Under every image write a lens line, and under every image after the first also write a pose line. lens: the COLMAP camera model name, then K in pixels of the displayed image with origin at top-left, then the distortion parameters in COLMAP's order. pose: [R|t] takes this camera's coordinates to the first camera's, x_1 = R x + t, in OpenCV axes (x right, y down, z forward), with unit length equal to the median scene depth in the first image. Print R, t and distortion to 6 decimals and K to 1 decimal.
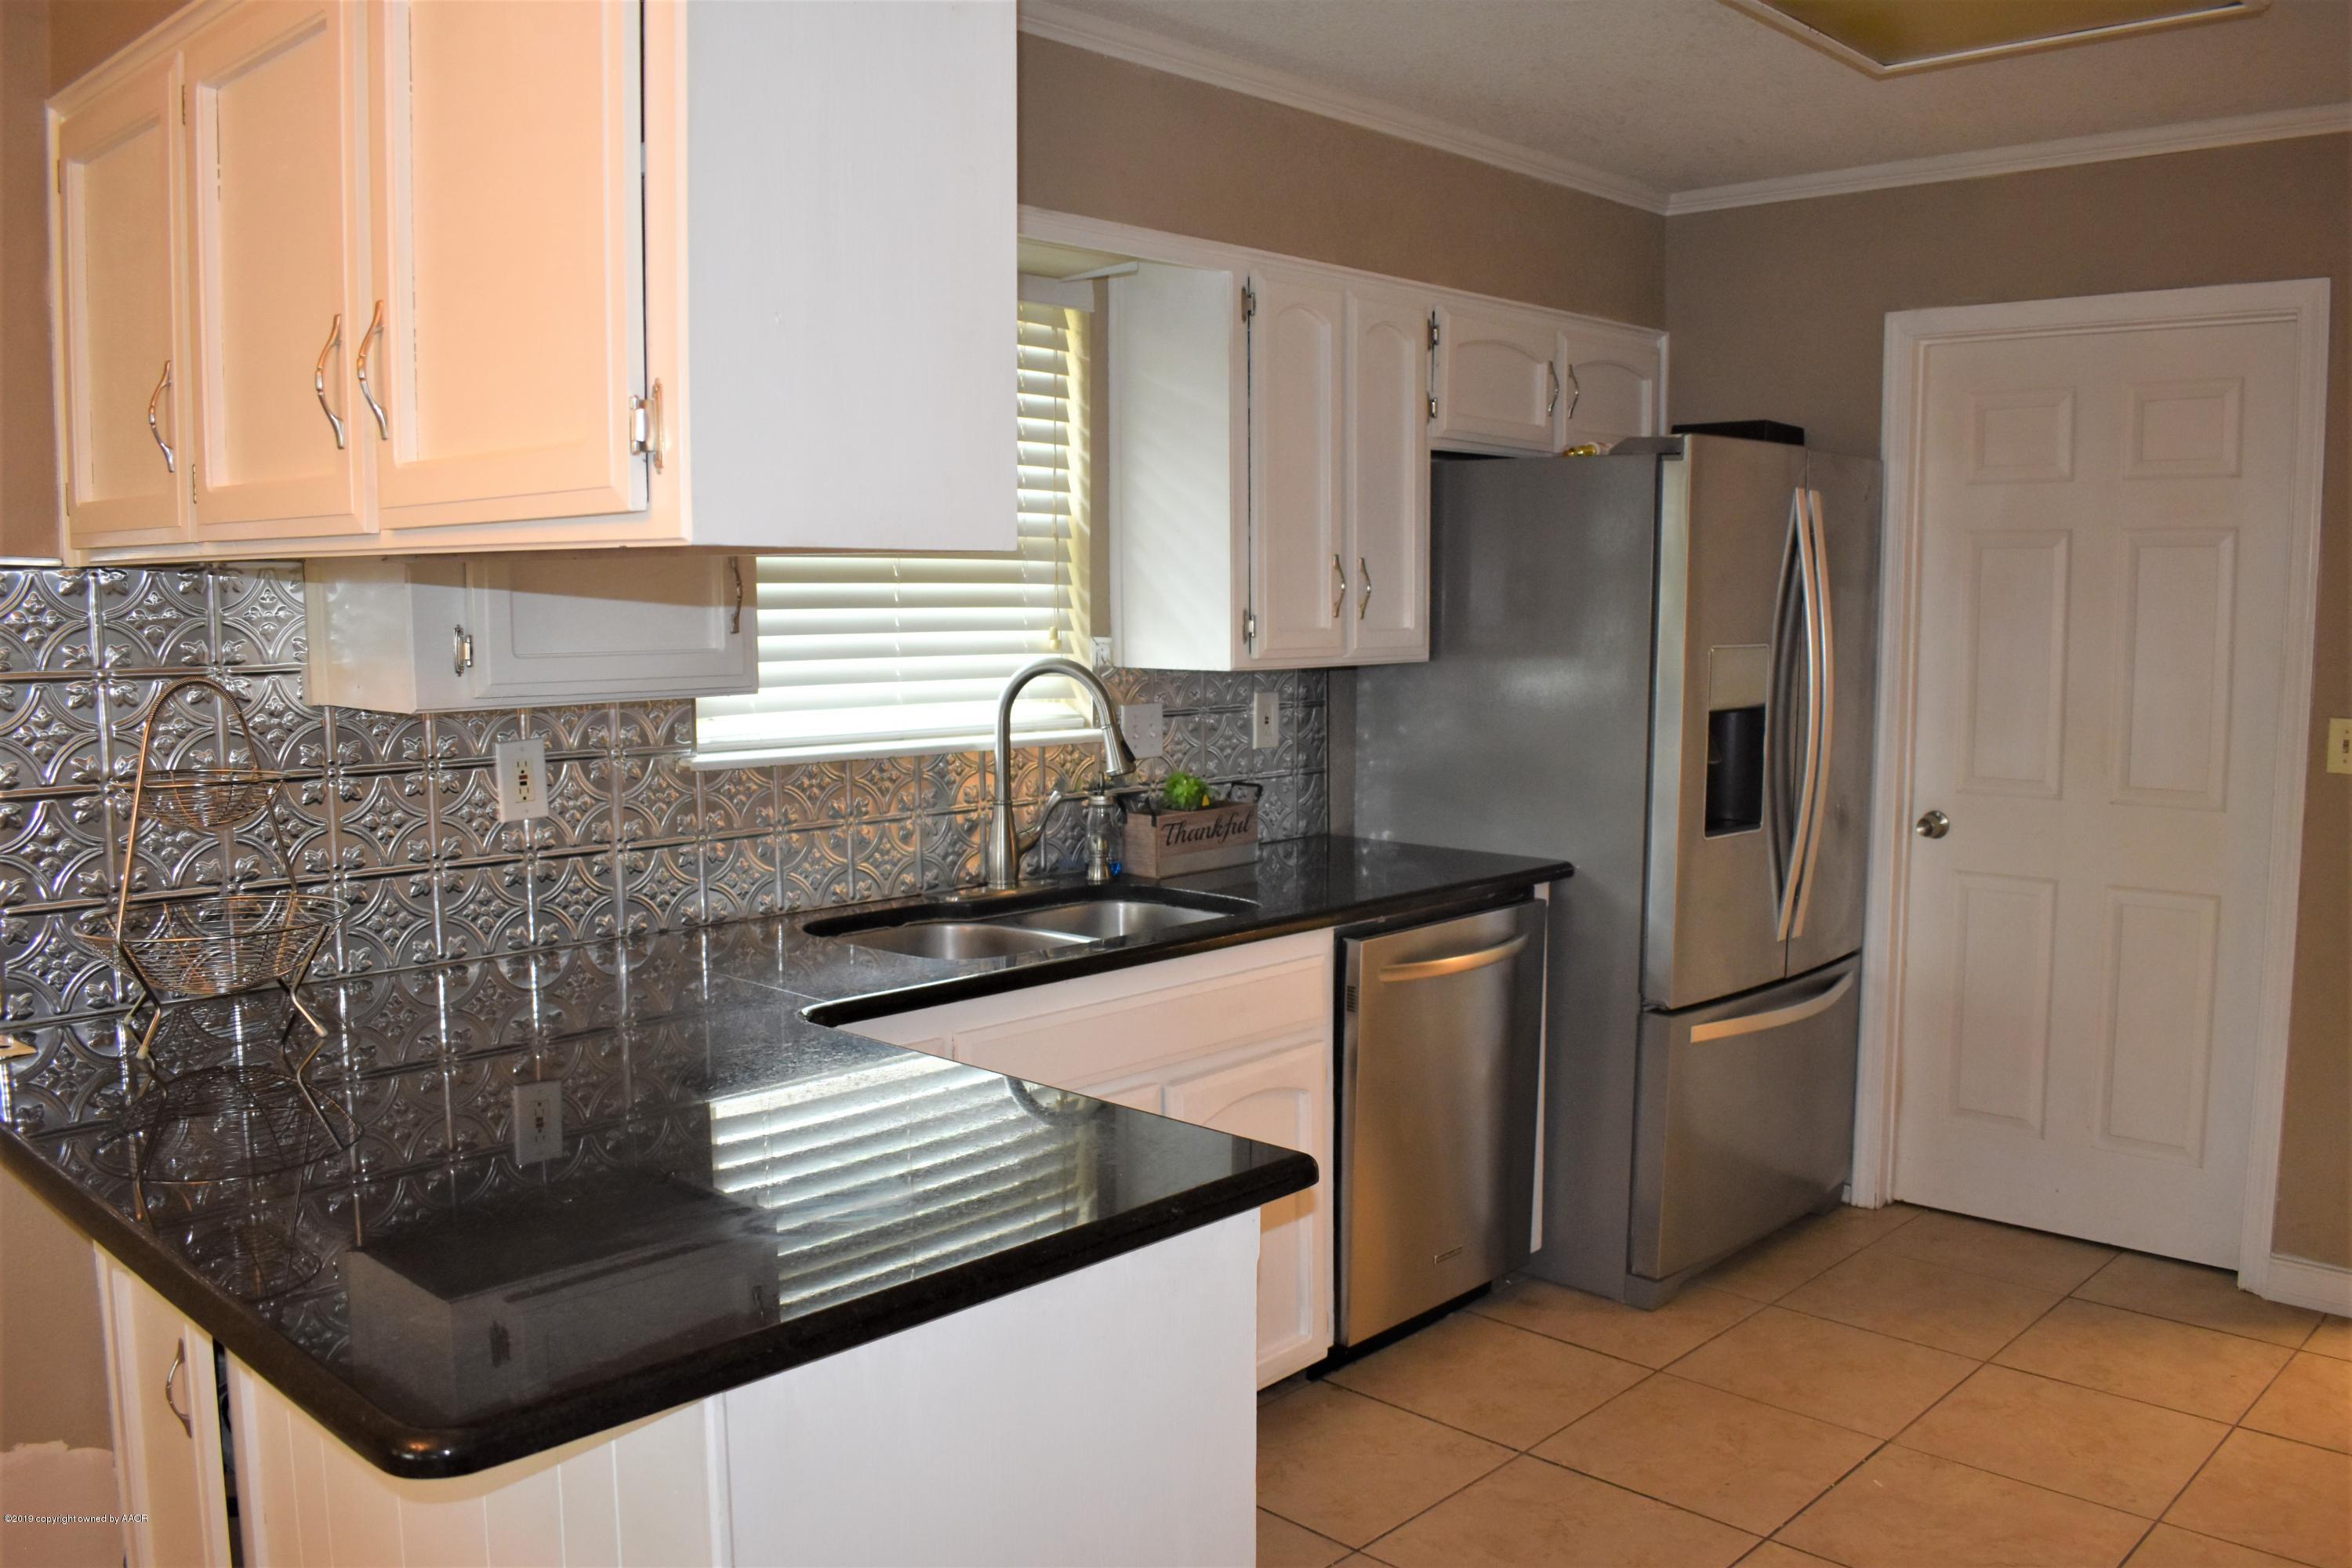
lens RADIAL K [[1924.4, 0, 1174.4], [0, 1924.4, 781.6], [0, 0, 1]] dist [-0.086786, -0.007655]
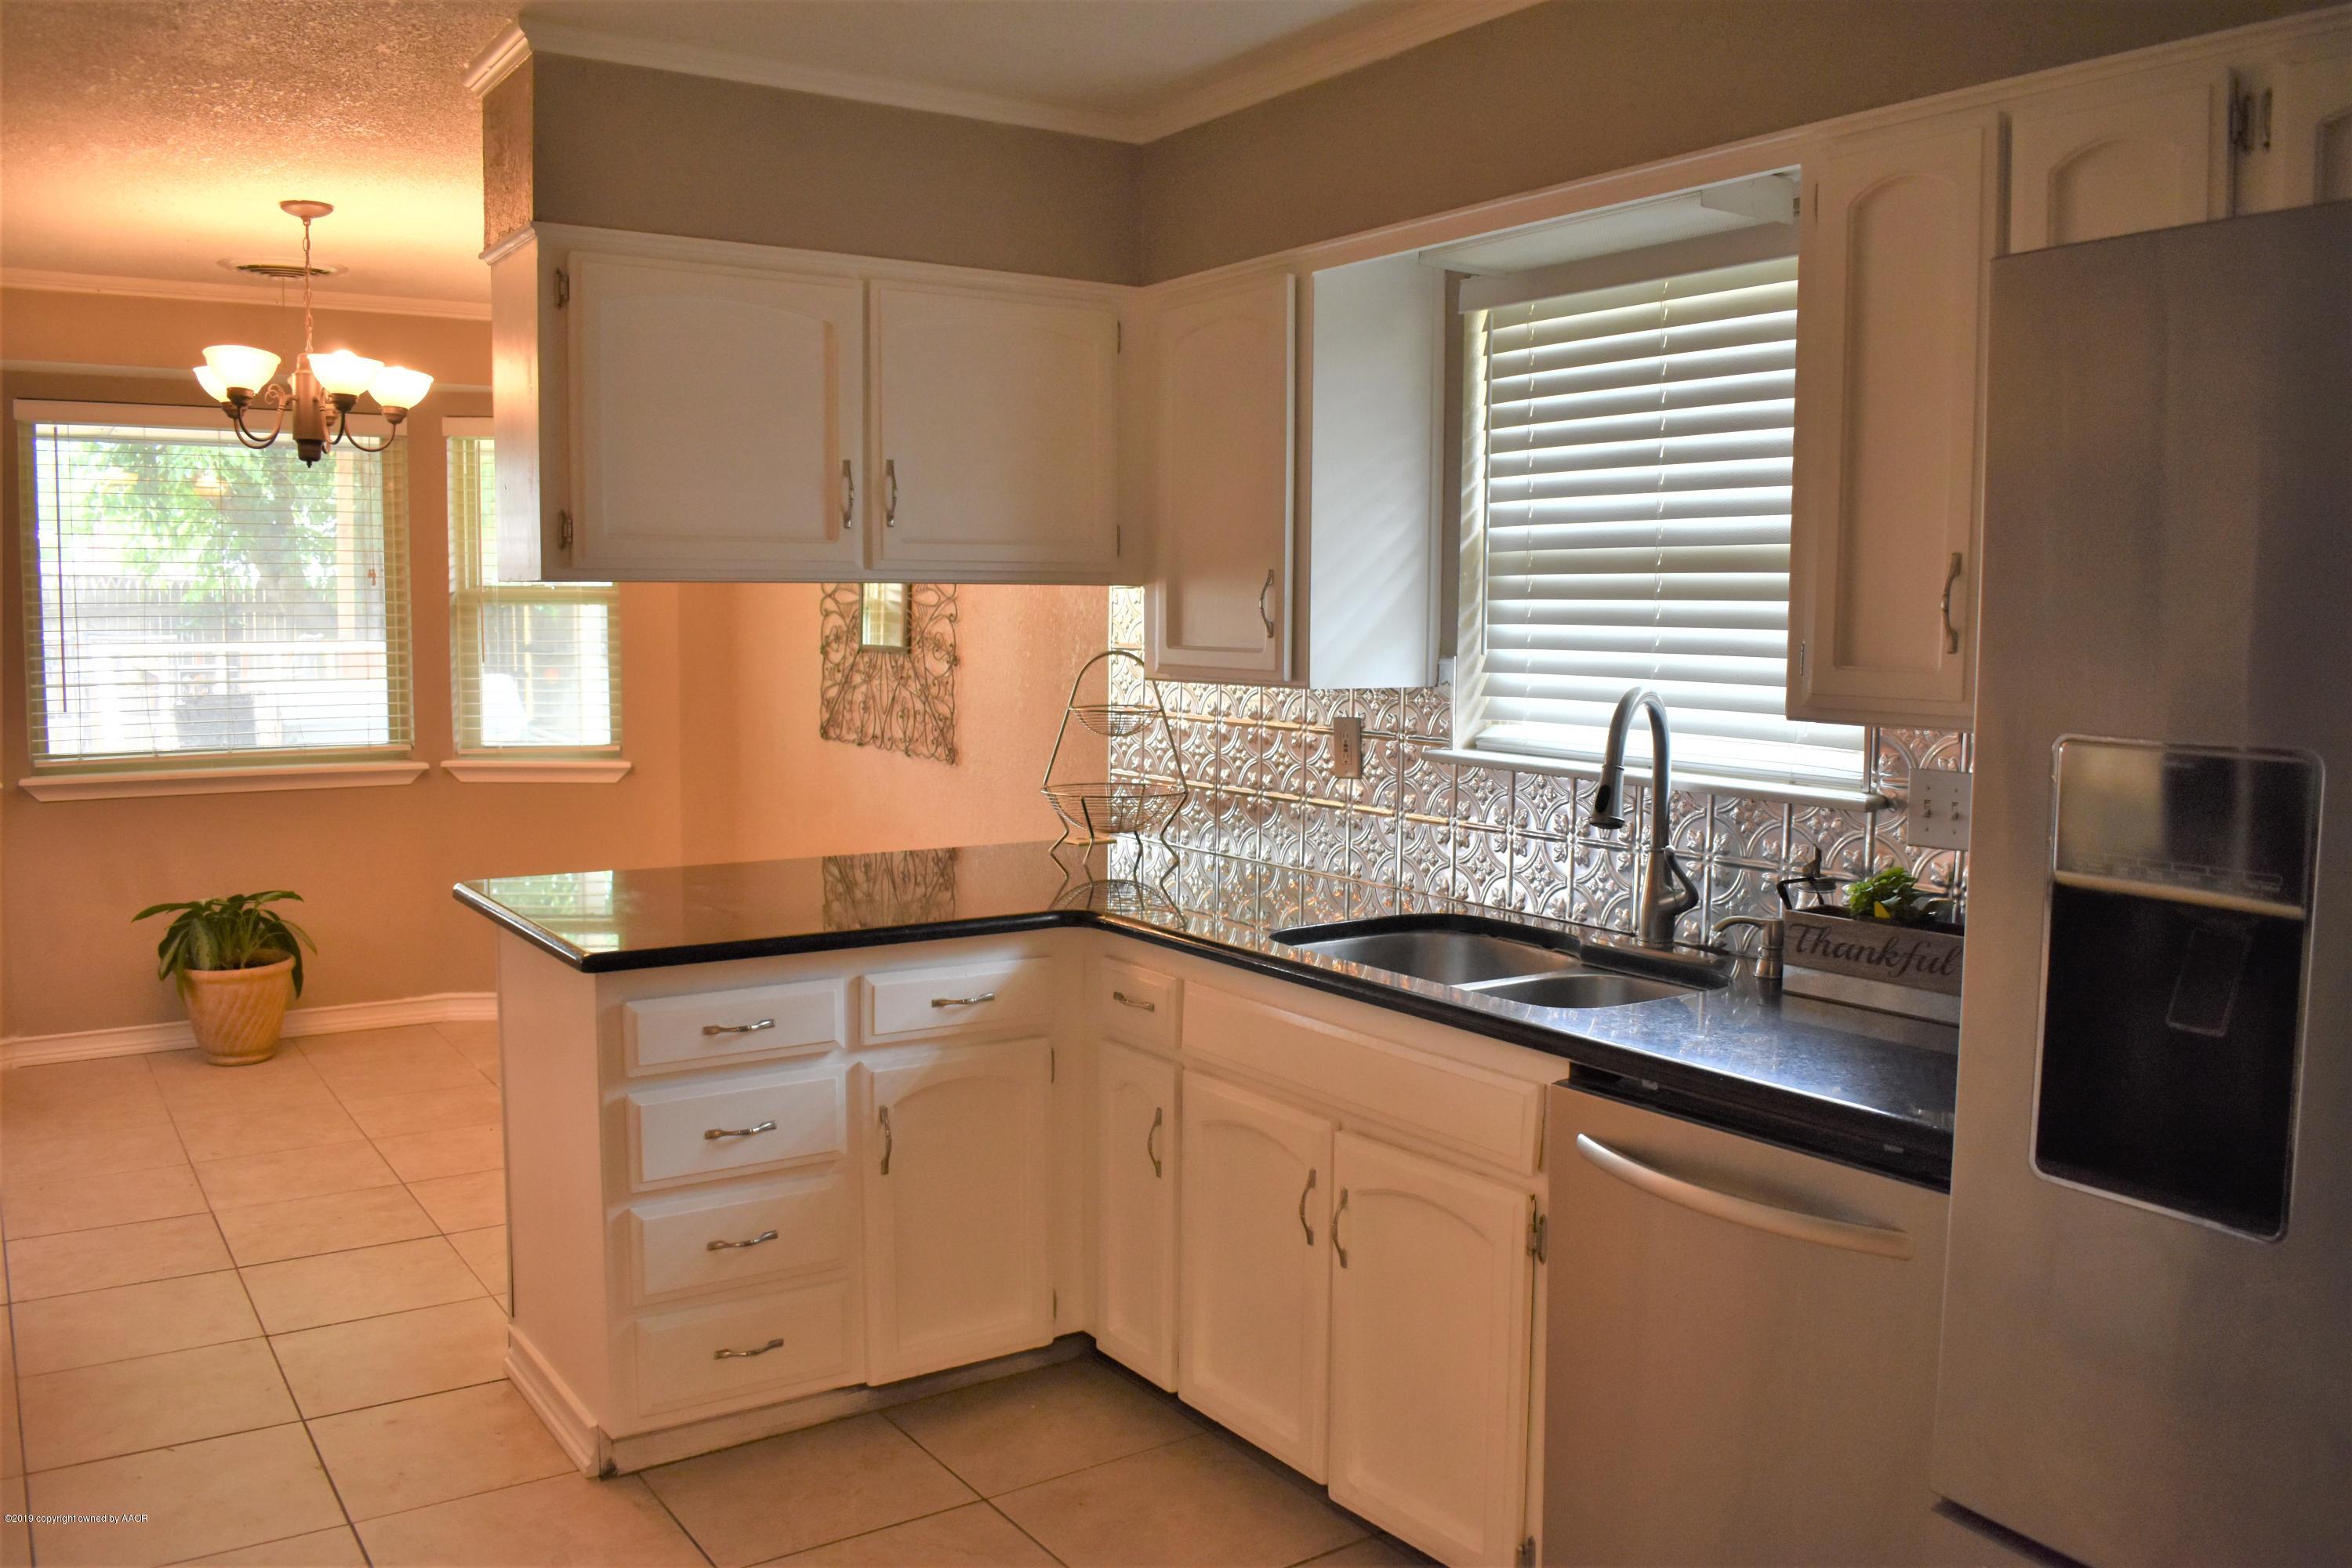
lens RADIAL K [[1924.4, 0, 1170.1], [0, 1924.4, 784.5], [0, 0, 1]] dist [-0.086786, -0.007655]
pose [[-0.213739, 0.083427, -0.973322, 0.827175], [-0.115330, 0.987224, 0.109945, -0.091098], [0.970059, 0.135753, -0.201387, 0.985300]]
